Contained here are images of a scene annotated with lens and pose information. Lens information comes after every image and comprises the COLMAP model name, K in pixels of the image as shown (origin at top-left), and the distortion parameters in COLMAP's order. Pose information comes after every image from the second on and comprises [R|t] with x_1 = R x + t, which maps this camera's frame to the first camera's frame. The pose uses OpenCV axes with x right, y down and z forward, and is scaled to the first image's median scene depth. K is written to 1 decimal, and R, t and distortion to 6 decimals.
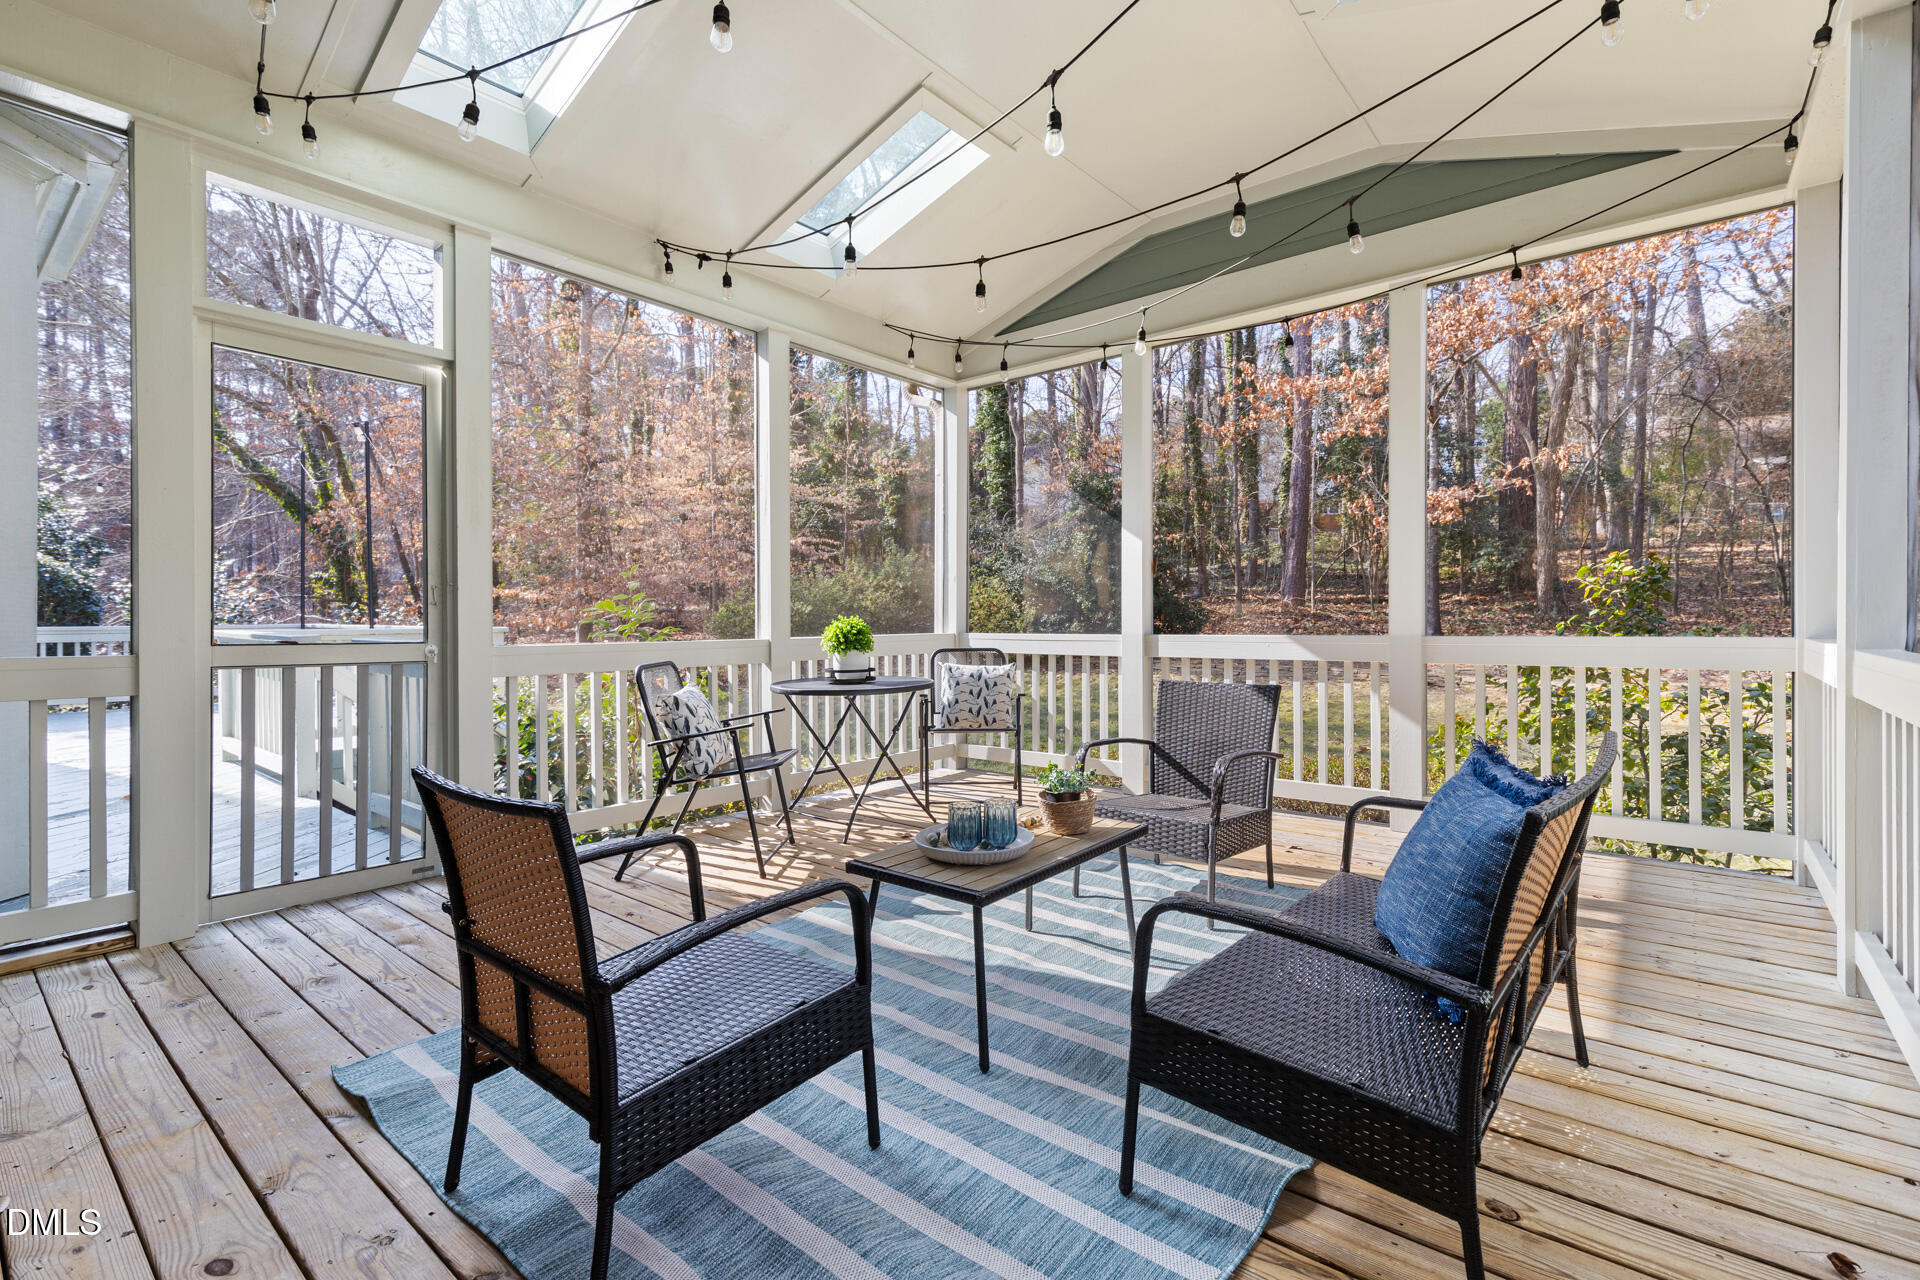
lens RADIAL K [[880.2, 0, 960.0], [0, 880.2, 640.0], [0, 0, 1]] dist [0.020236, -0.000089]
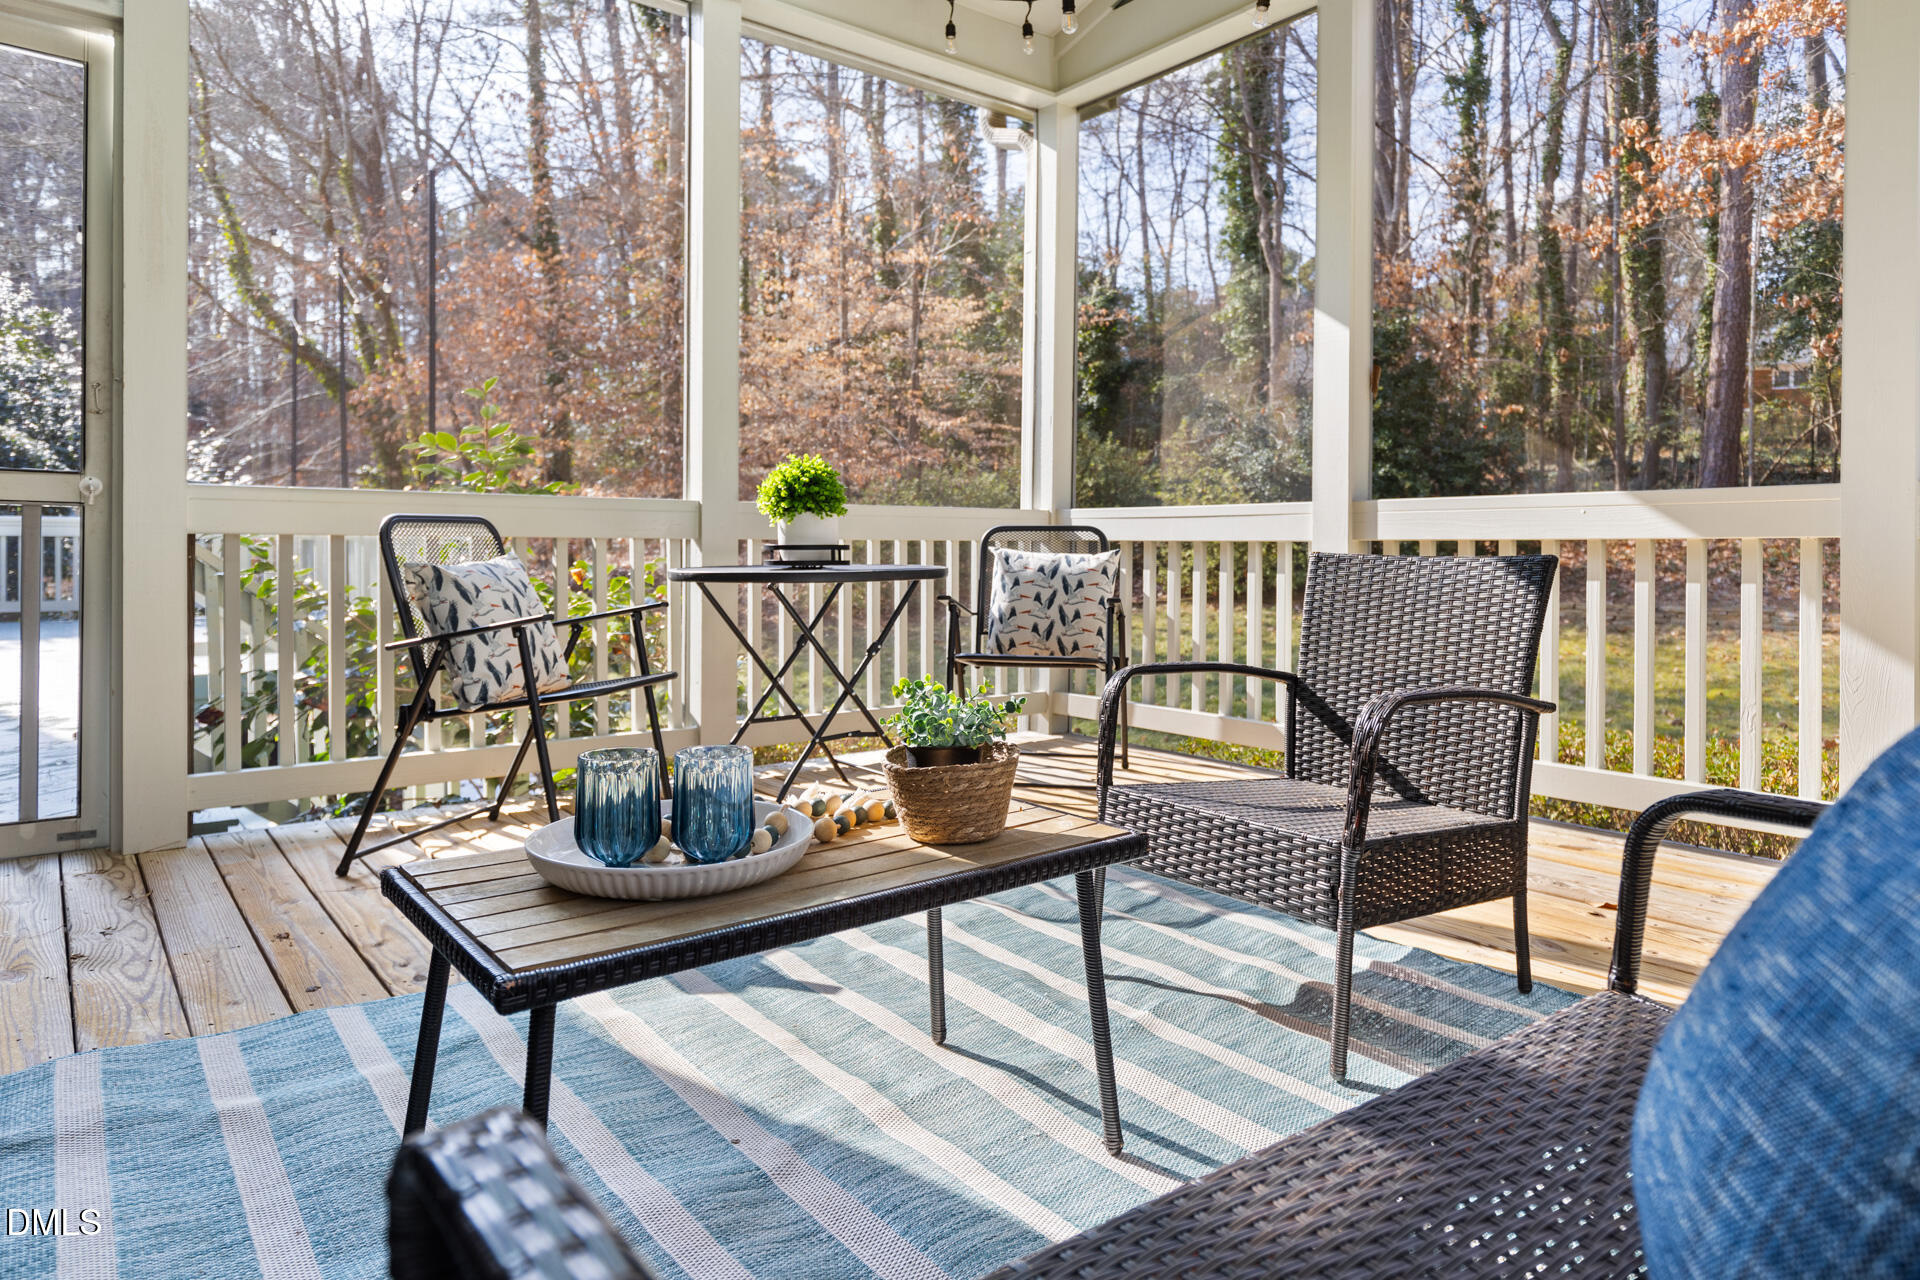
lens RADIAL K [[1187.8, 0, 959.4], [0, 1187.8, 572.8], [0, 0, 1]] dist [0.005169, 0.000718]
pose [[0.976642, 0.016637, -0.214226, 0.149912], [-0.017304, 0.999849, -0.001241, 0.051904], [0.214173, 0.004919, 0.976783, 0.253784]]
